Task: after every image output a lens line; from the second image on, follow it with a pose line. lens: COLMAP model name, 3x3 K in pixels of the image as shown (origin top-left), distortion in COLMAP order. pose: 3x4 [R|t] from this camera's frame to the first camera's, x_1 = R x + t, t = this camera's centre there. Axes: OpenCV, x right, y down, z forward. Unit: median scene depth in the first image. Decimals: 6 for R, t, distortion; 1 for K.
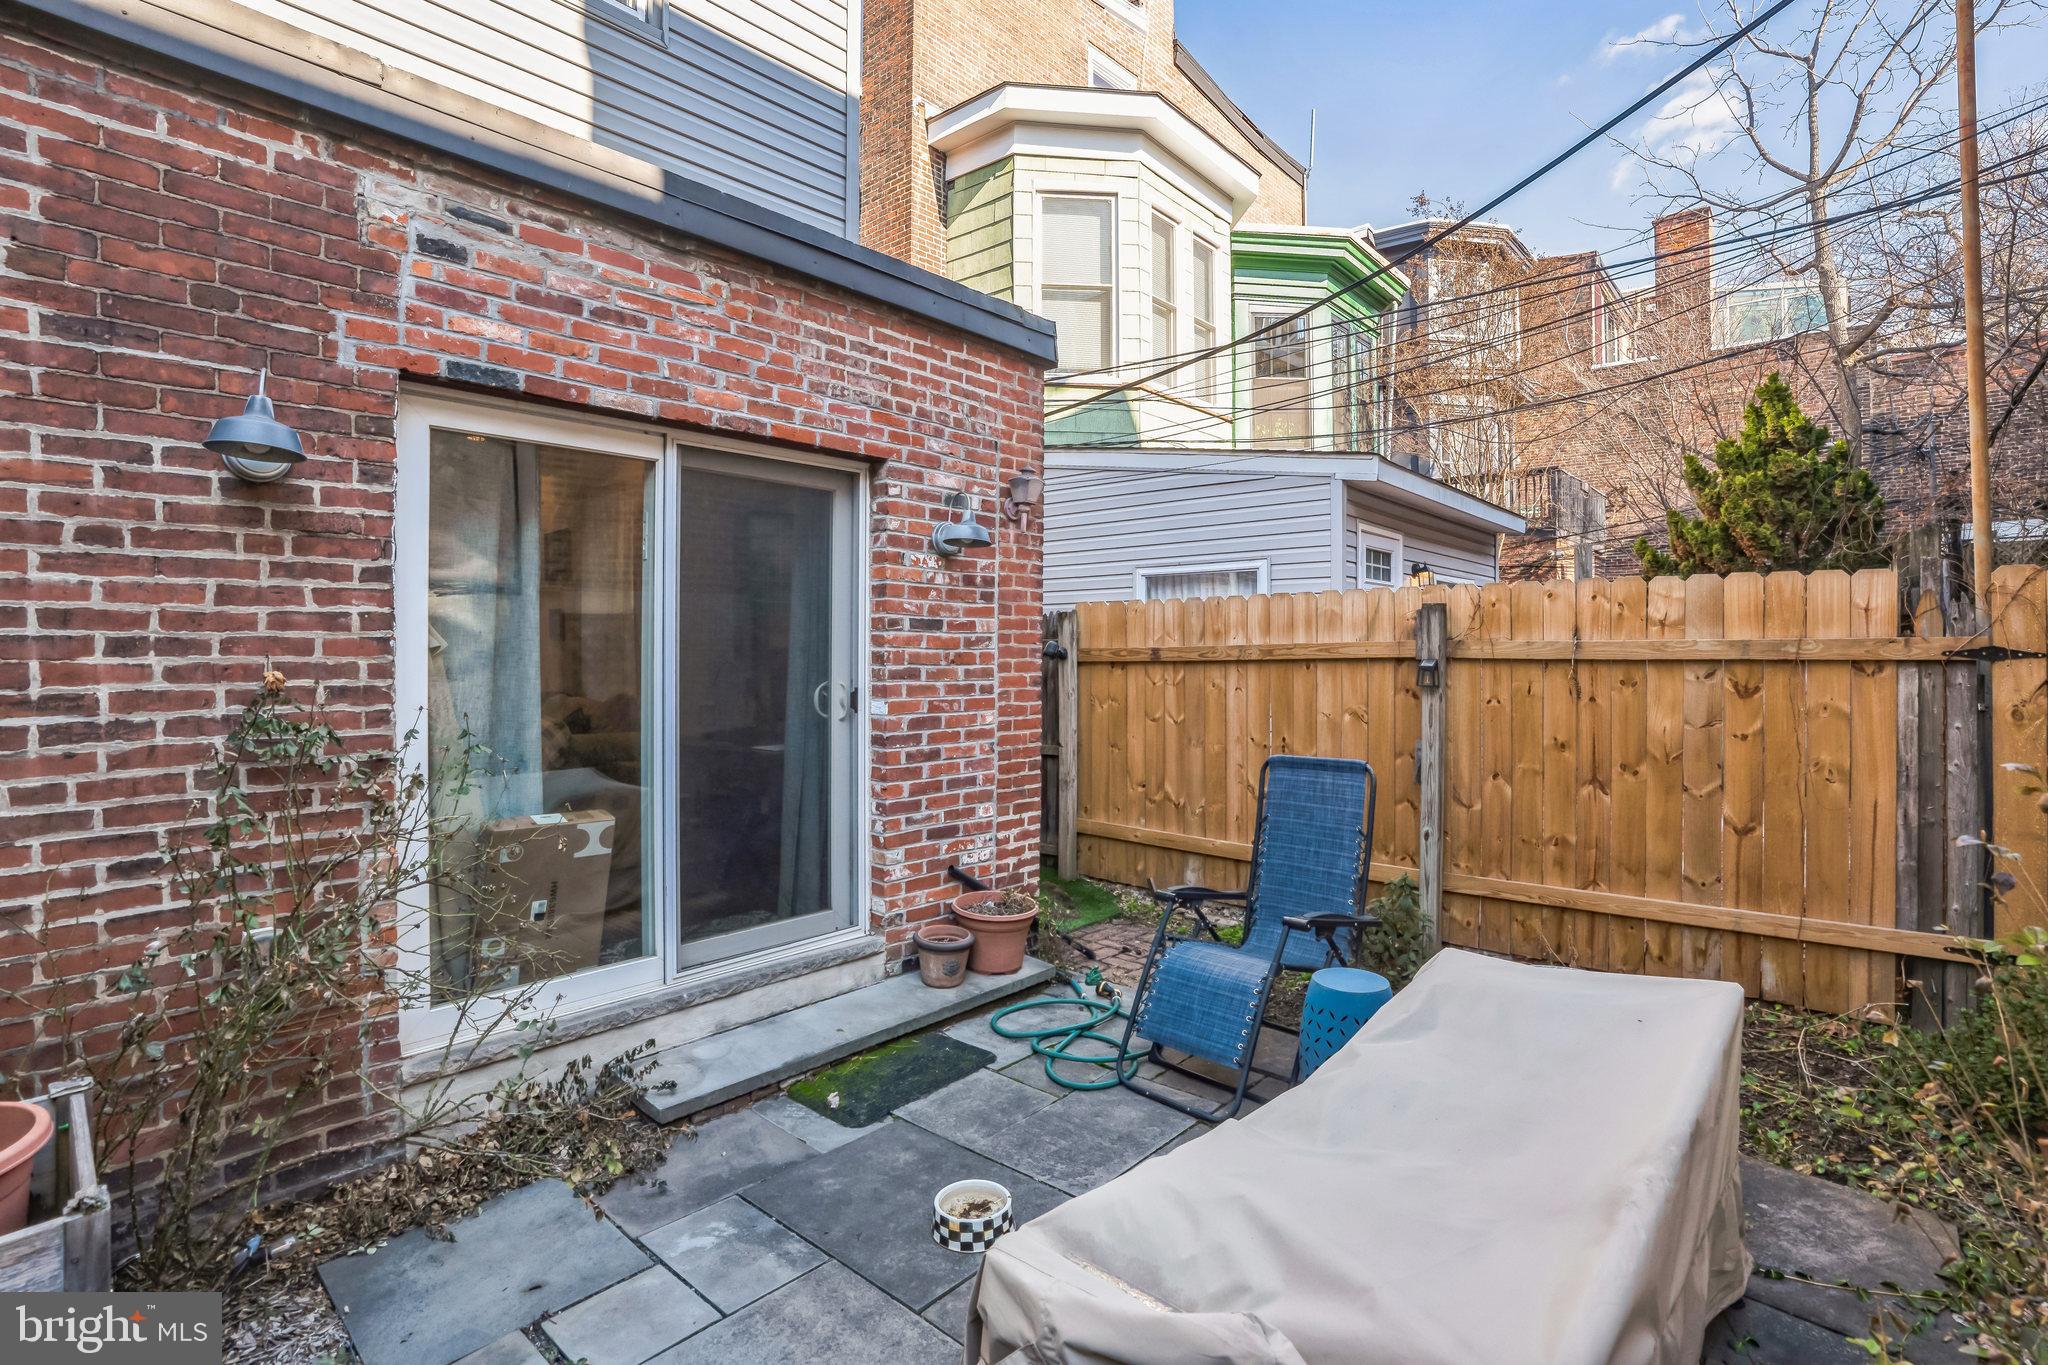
lens RADIAL K [[977.3, 0, 1013.6], [0, 977.3, 641.5], [0, 0, 1]] dist [-0.066799, 0.022137]
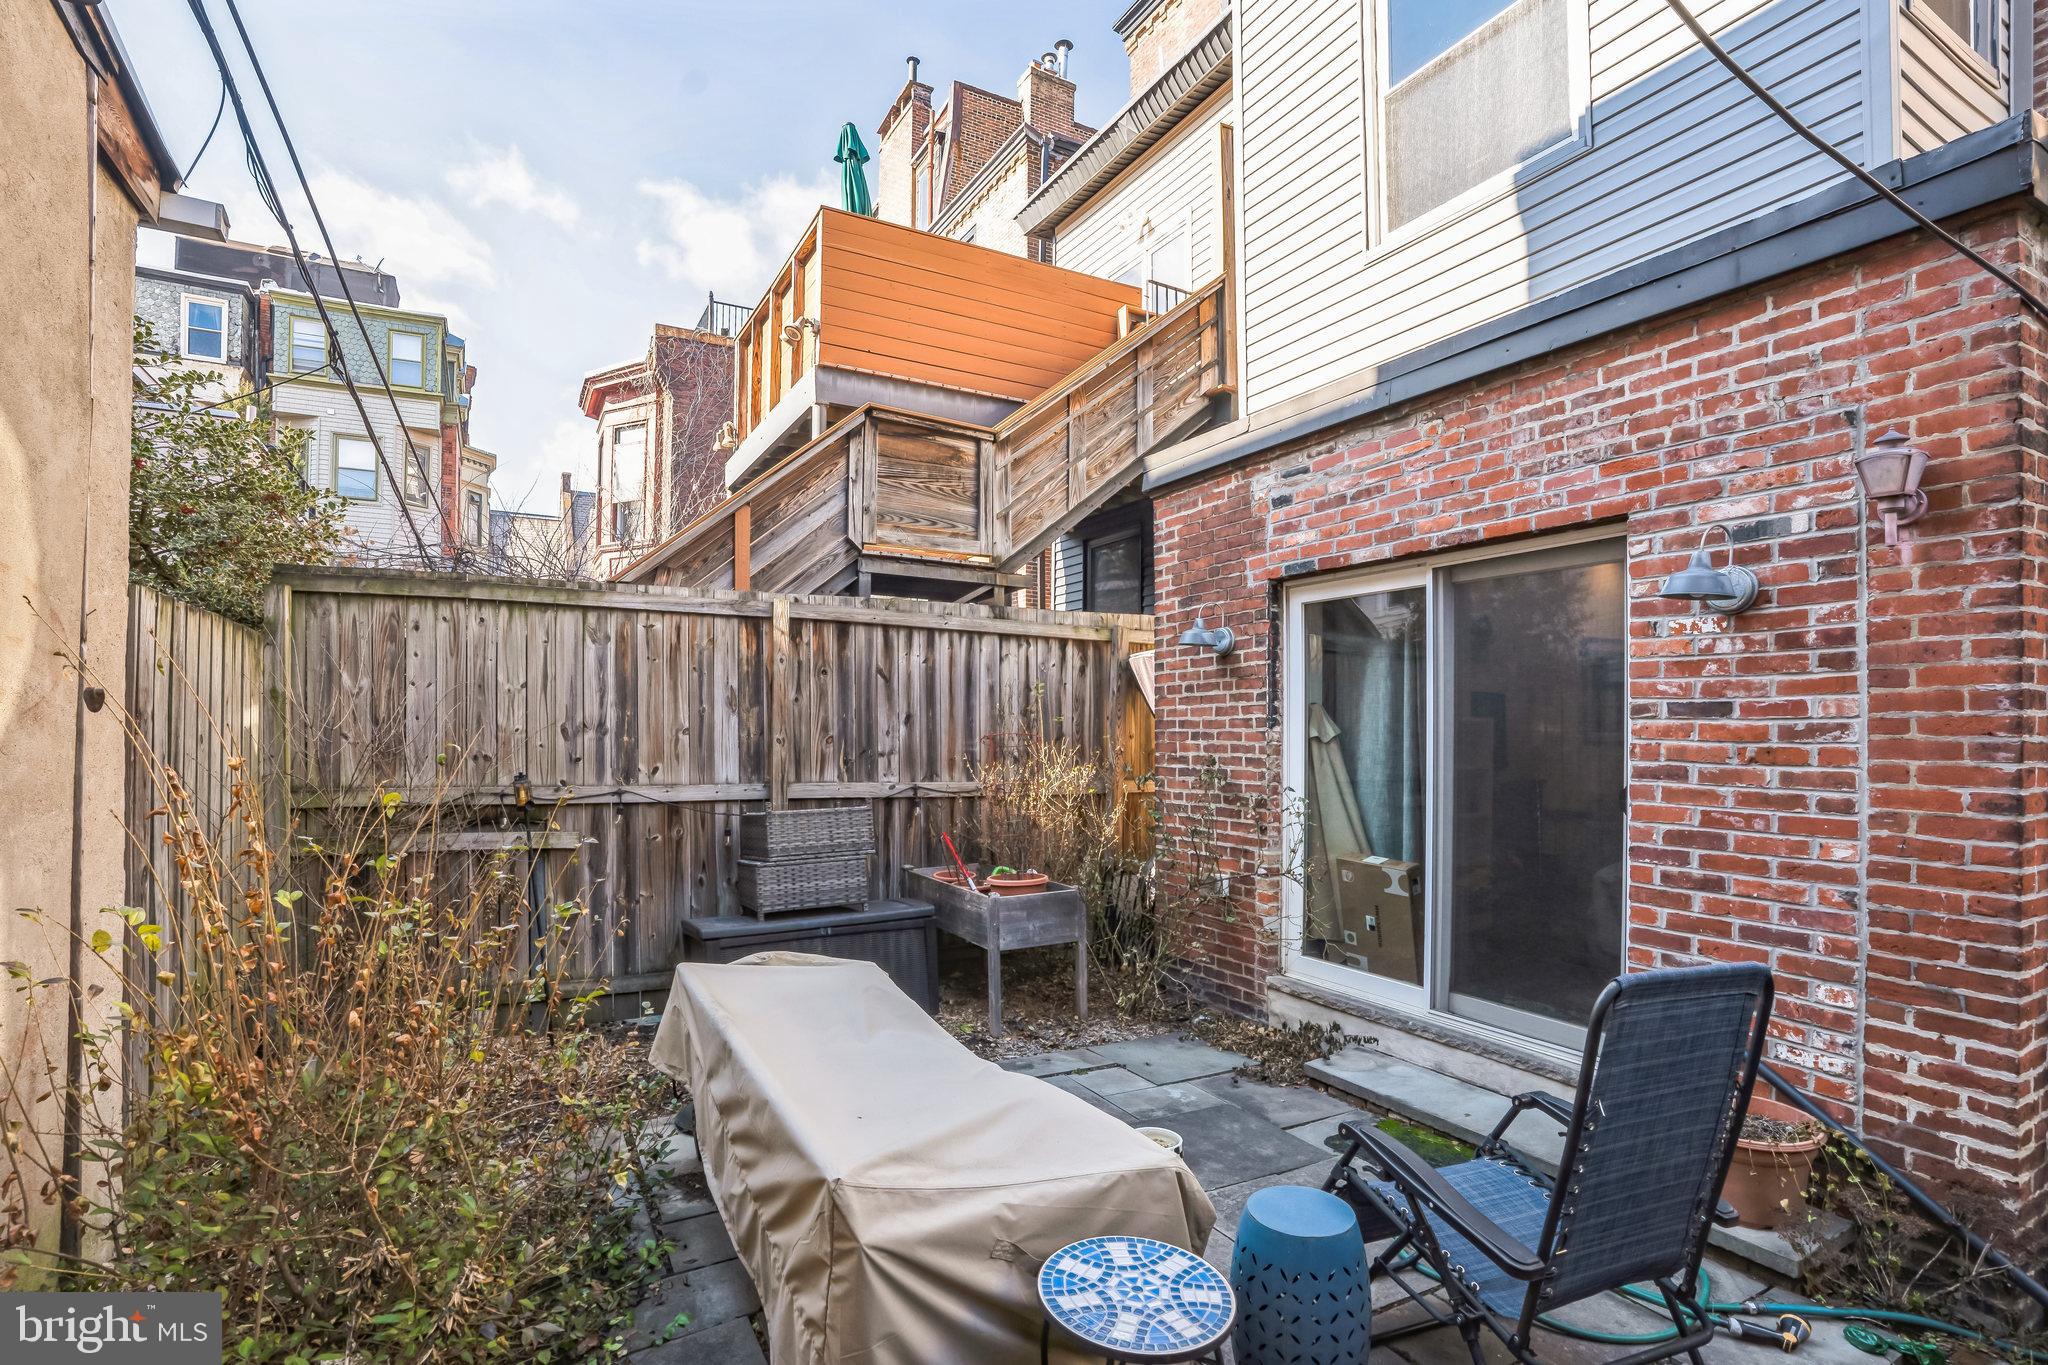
lens RADIAL K [[977.3, 0, 1018.1], [0, 977.3, 725.2], [0, 0, 1]] dist [-0.066799, 0.022137]
pose [[-0.335556, -0.007404, -0.941991, 0.786733], [0.003570, 0.999952, -0.009131, -0.000357], [0.942014, -0.006427, -0.335513, 0.757126]]
